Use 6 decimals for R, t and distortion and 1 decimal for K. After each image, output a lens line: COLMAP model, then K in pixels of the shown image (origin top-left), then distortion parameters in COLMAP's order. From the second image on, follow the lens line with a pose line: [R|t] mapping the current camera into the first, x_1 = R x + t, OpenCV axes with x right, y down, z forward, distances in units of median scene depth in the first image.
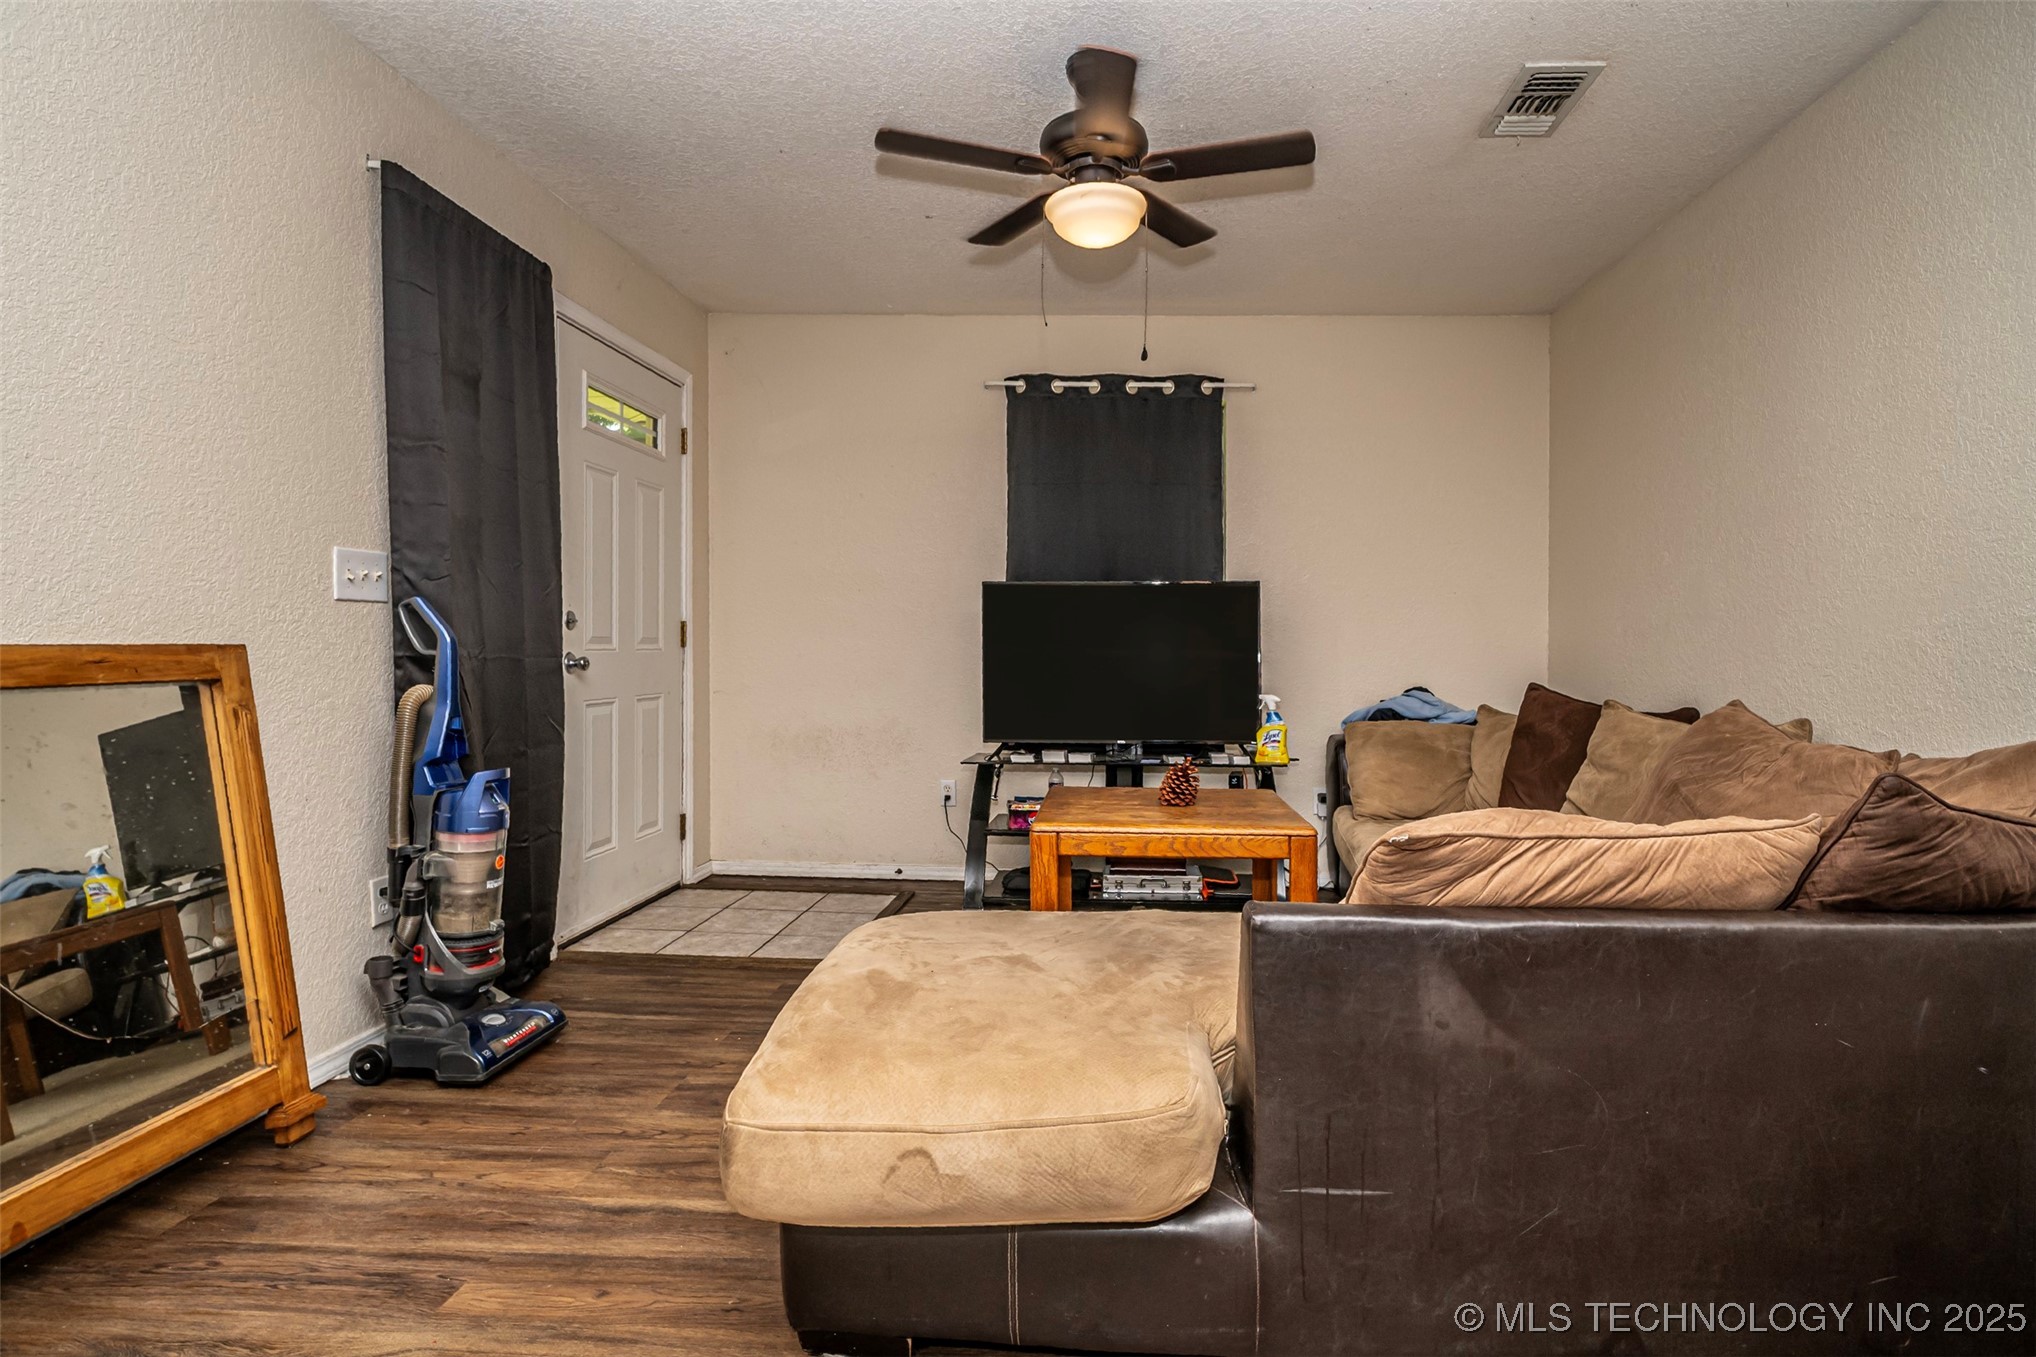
lens RADIAL K [[1091.3, 0, 1020.0], [0, 1091.3, 640.2], [0, 0, 1]] dist [-0.003319, -0.001890]
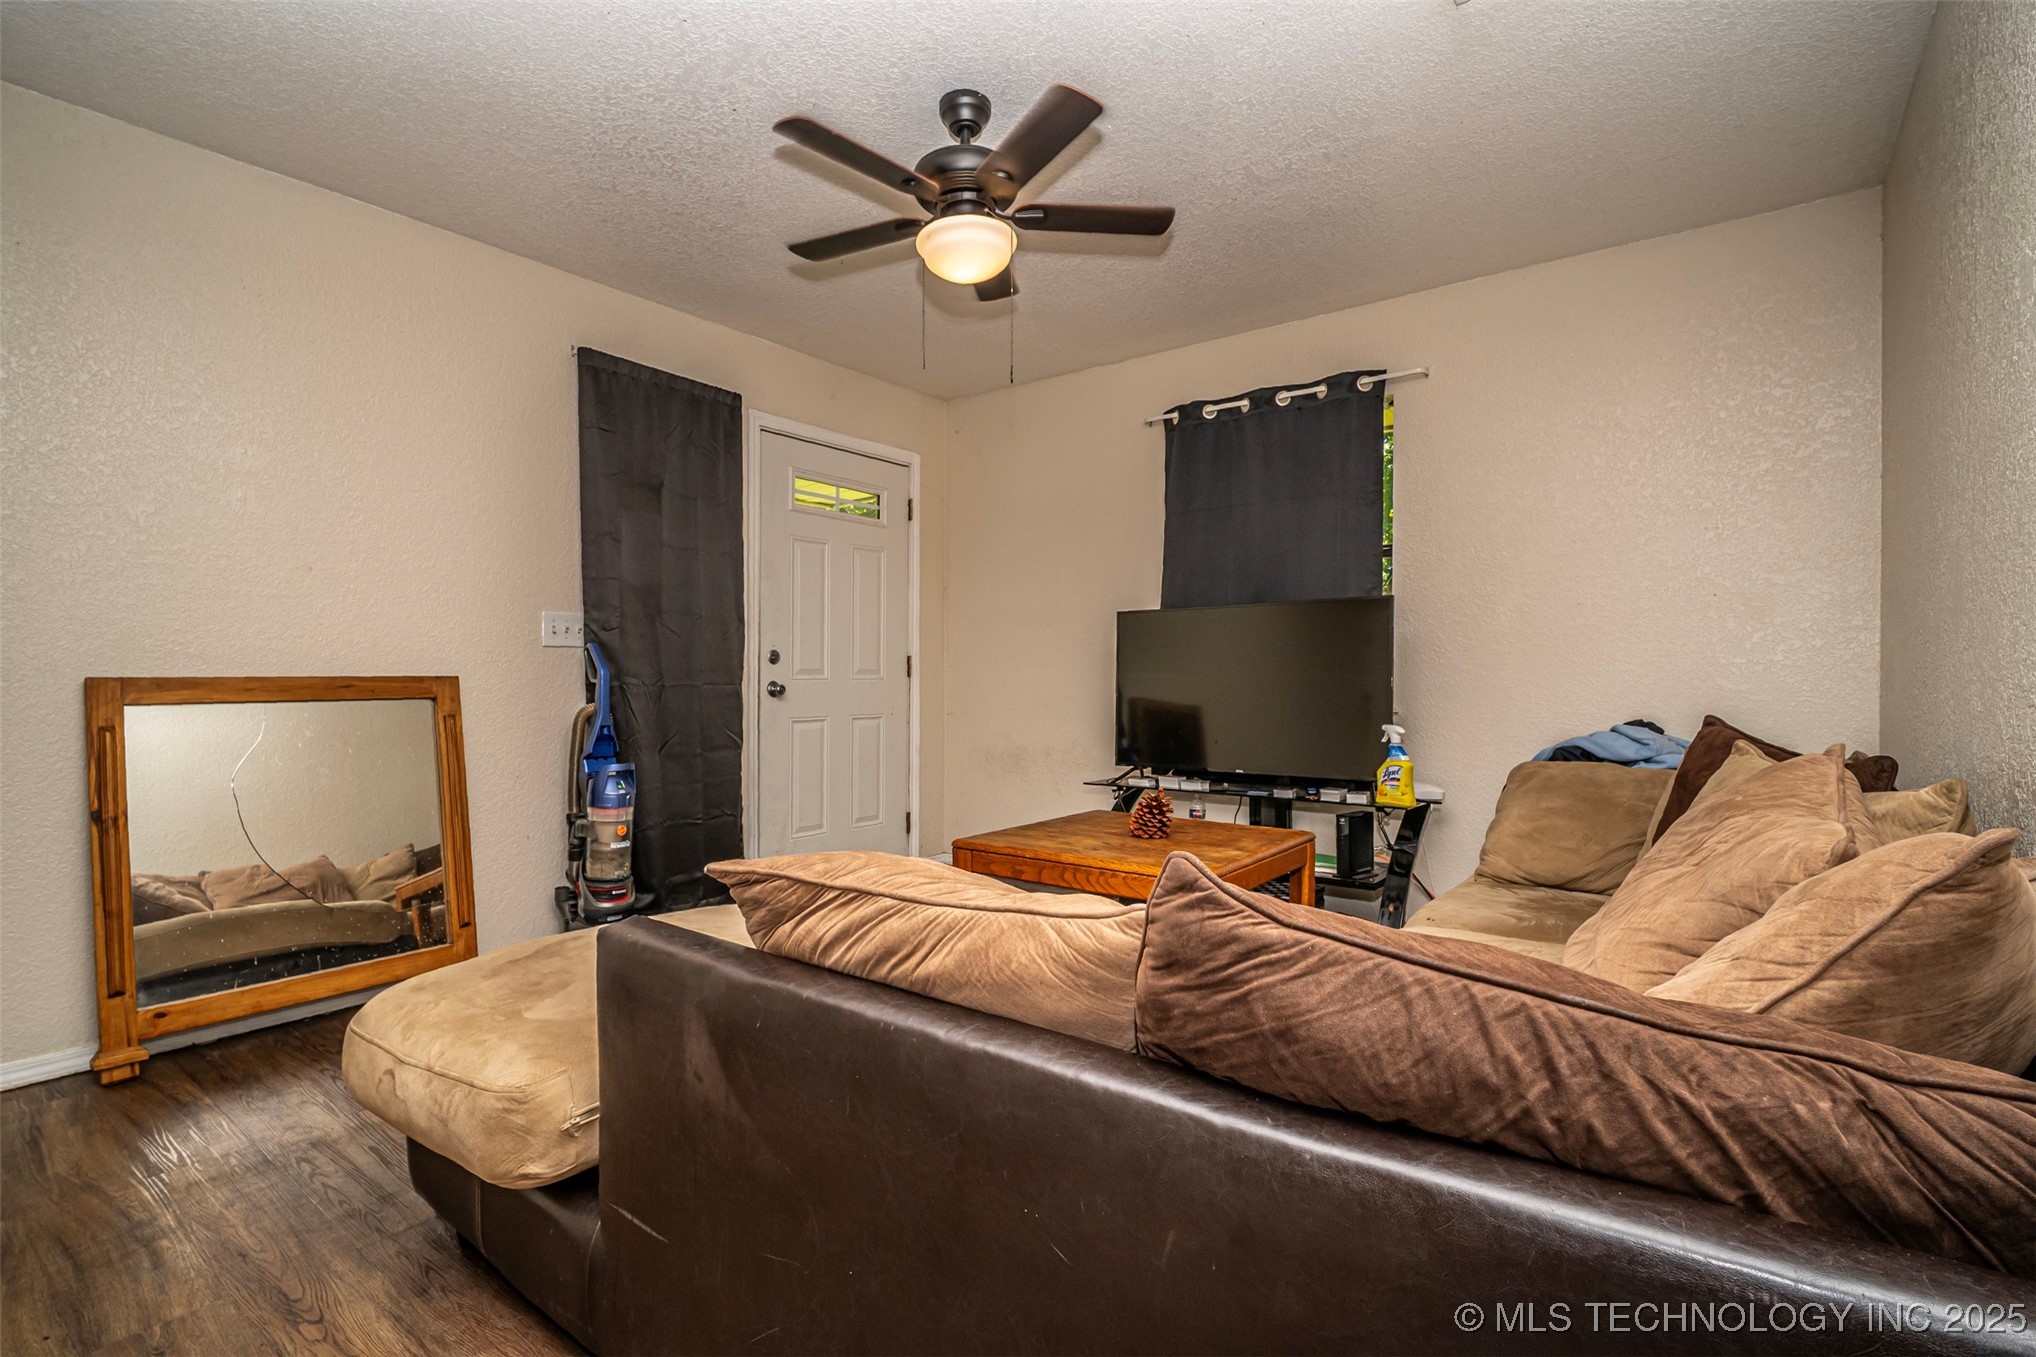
lens RADIAL K [[949.2, 0, 1008.2], [0, 949.2, 678.7], [0, 0, 1]] dist [0.000260, -0.000892]
pose [[0.802147, -0.008120, -0.597071, 0.451020], [0.010543, 0.999944, 0.000565, 0.009496], [0.597033, -0.006748, 0.802188, 0.219575]]
